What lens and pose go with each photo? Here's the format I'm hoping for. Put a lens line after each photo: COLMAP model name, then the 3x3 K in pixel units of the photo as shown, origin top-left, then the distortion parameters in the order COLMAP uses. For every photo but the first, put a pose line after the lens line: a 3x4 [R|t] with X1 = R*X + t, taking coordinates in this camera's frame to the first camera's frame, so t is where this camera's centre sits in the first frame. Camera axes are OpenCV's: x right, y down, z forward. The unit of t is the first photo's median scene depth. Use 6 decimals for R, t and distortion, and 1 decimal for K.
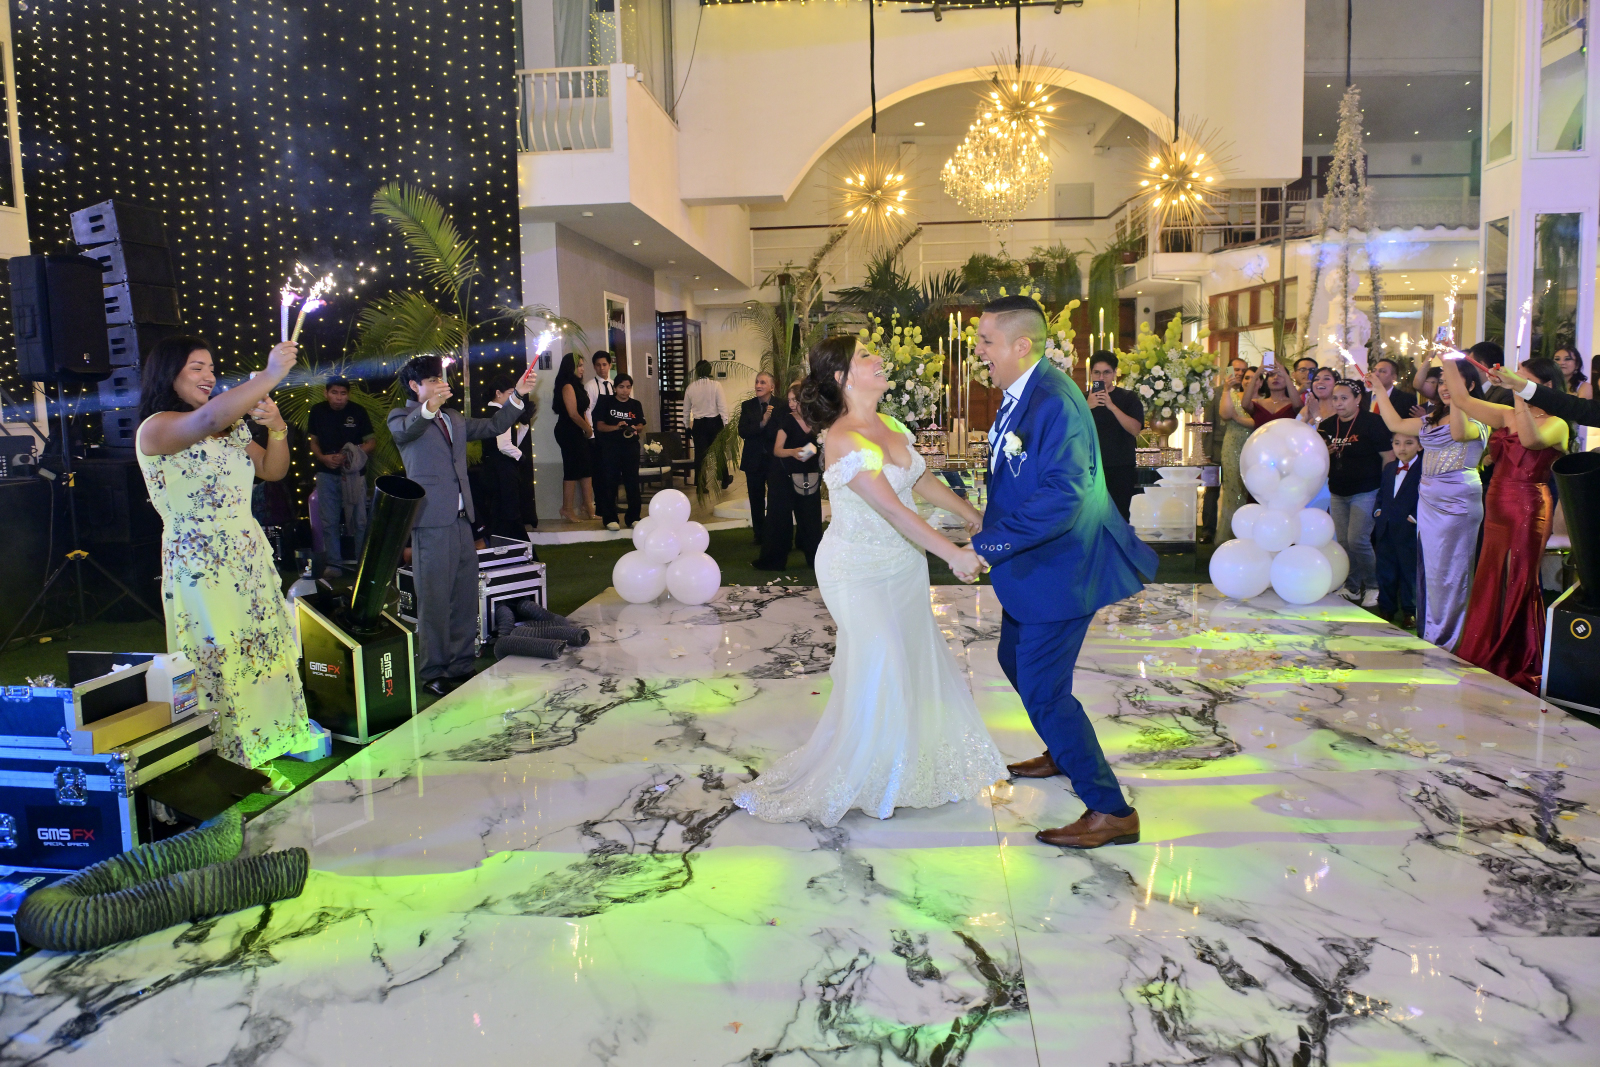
lens RADIAL K [[1092.5, 0, 800.0], [0, 1092.5, 533.5], [0, 0, 1]] dist [-0.051286, 0.003277]
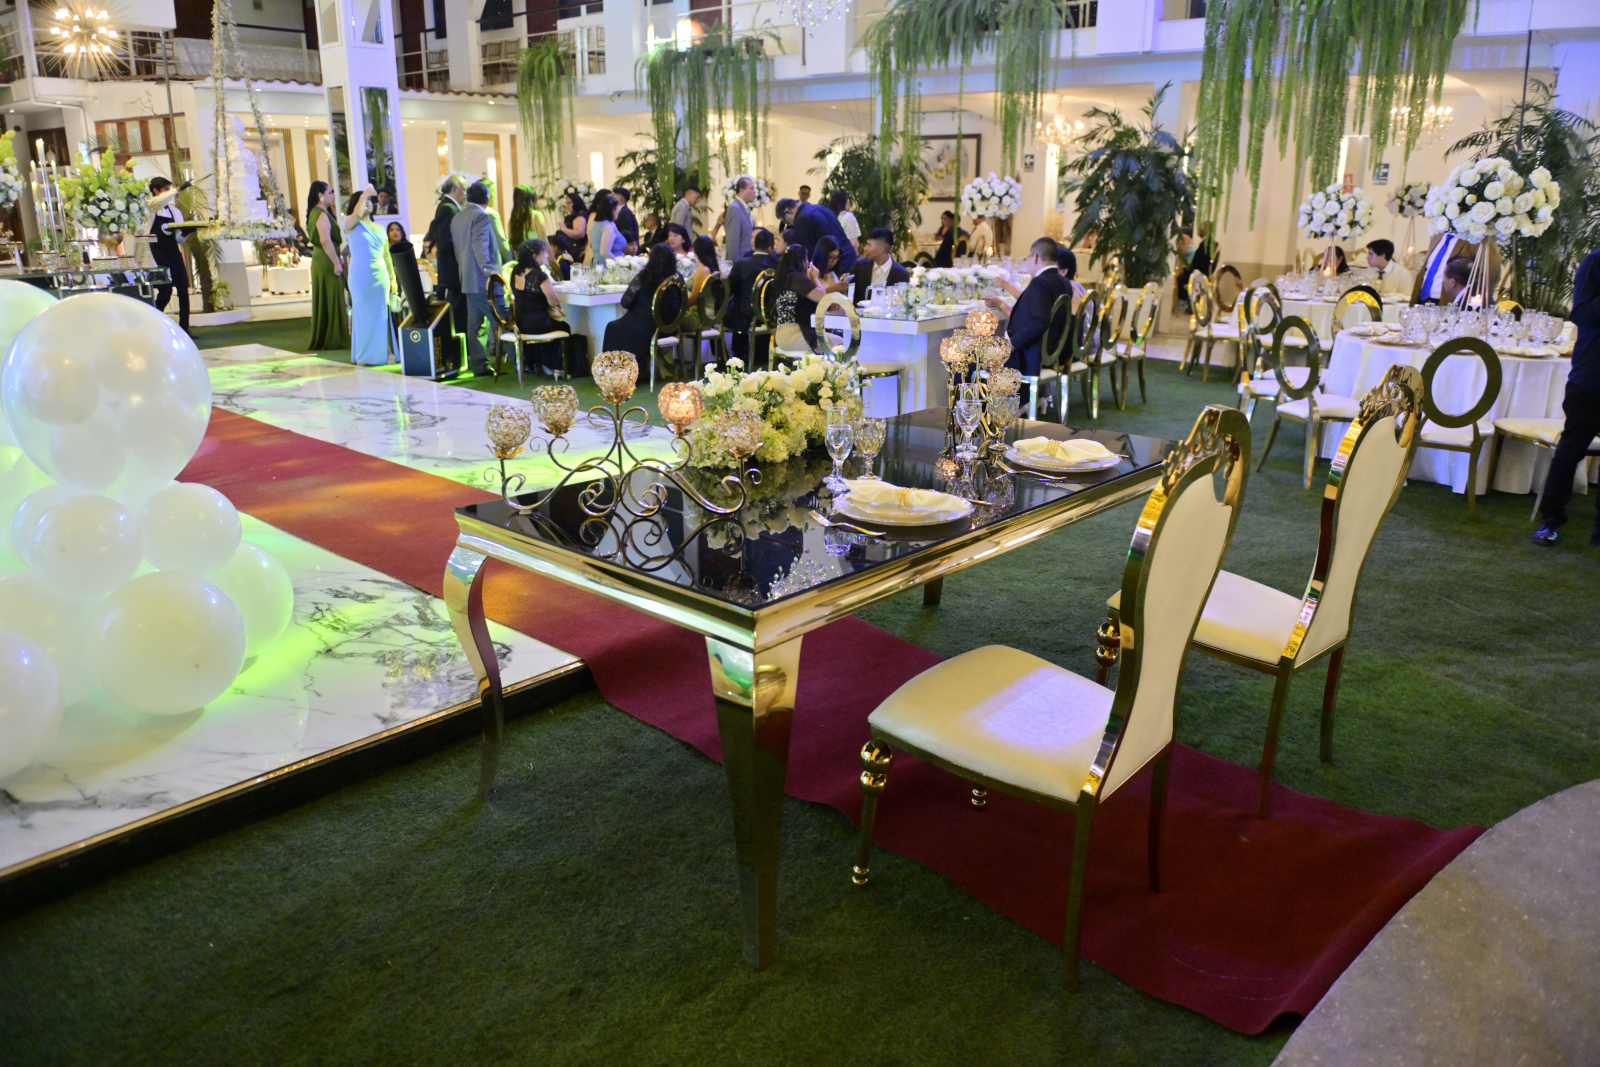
lens RADIAL K [[1092.5, 0, 800.0], [0, 1092.5, 533.5], [0, 0, 1]] dist [-0.051286, 0.003277]
pose [[0.580315, -0.214601, 0.785609, -0.209543], [0.087021, 0.975474, 0.202185, 0.045701], [-0.809729, -0.048967, 0.584757, -0.325882]]
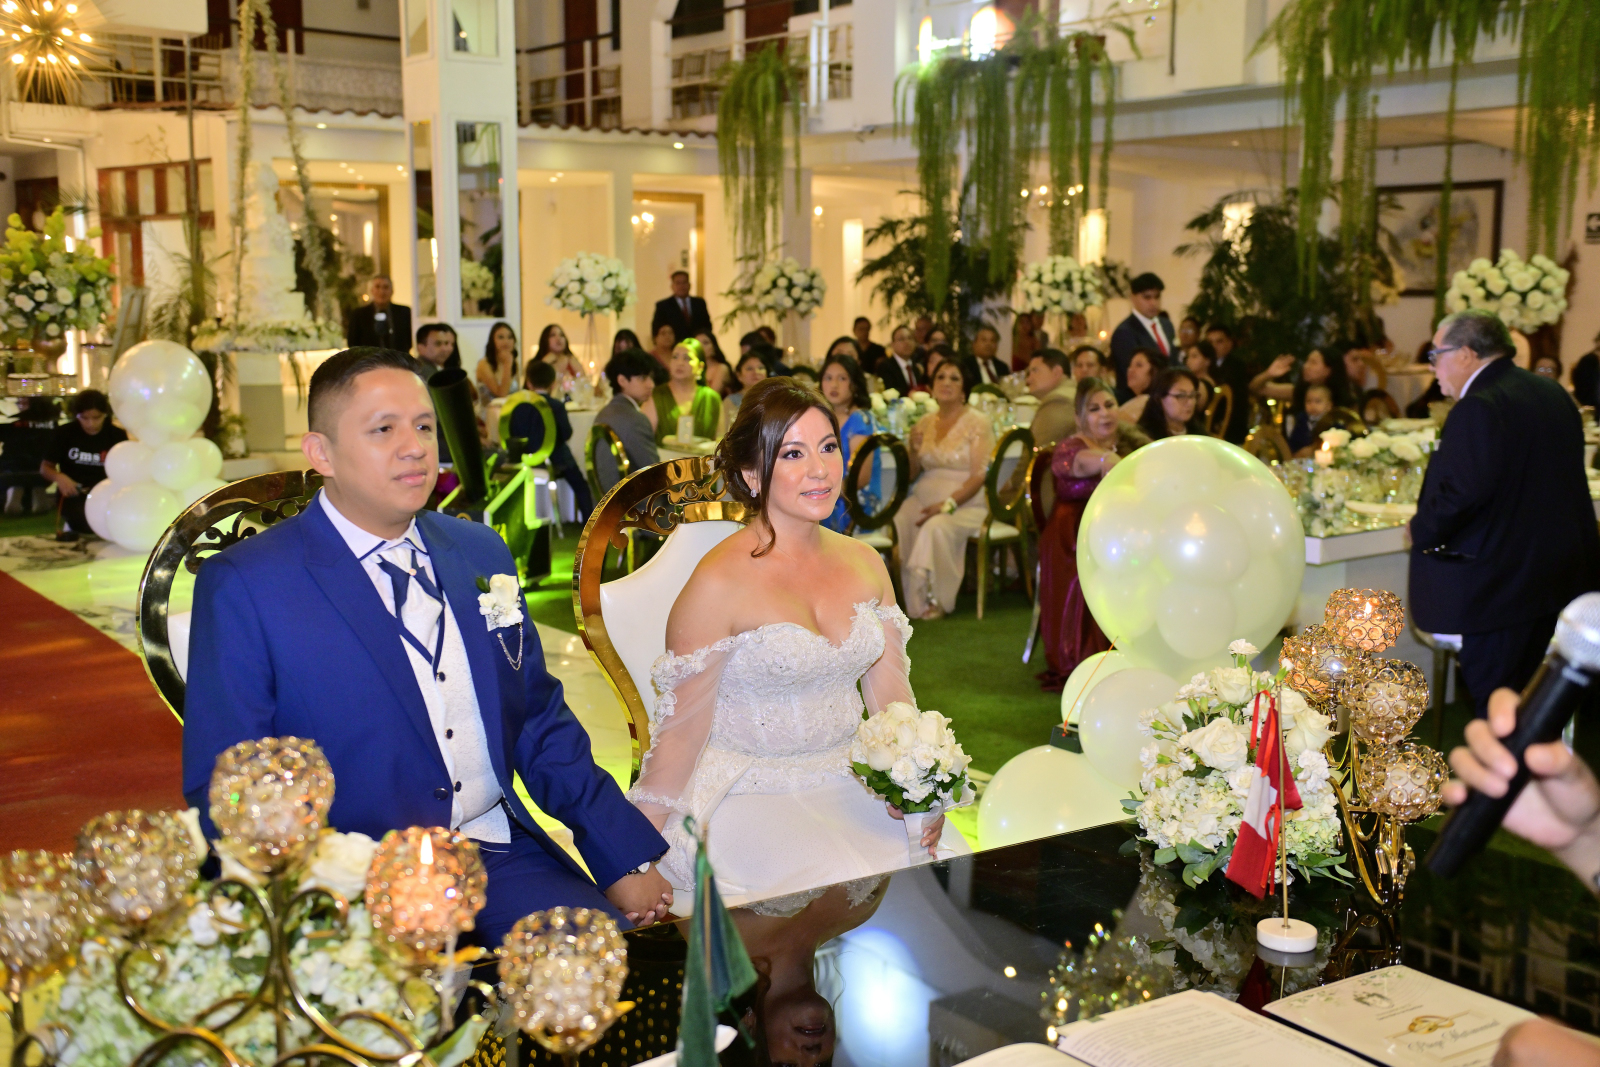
lens RADIAL K [[1751.5, 0, 800.0], [0, 1751.5, 533.5], [0, 0, 1]] dist [0.064510, 0.002165]
pose [[0.746321, -0.065902, 0.662315, -0.110500], [0.064495, 0.997564, 0.026585, 0.033957], [-0.662454, 0.022875, 0.748753, -0.296068]]
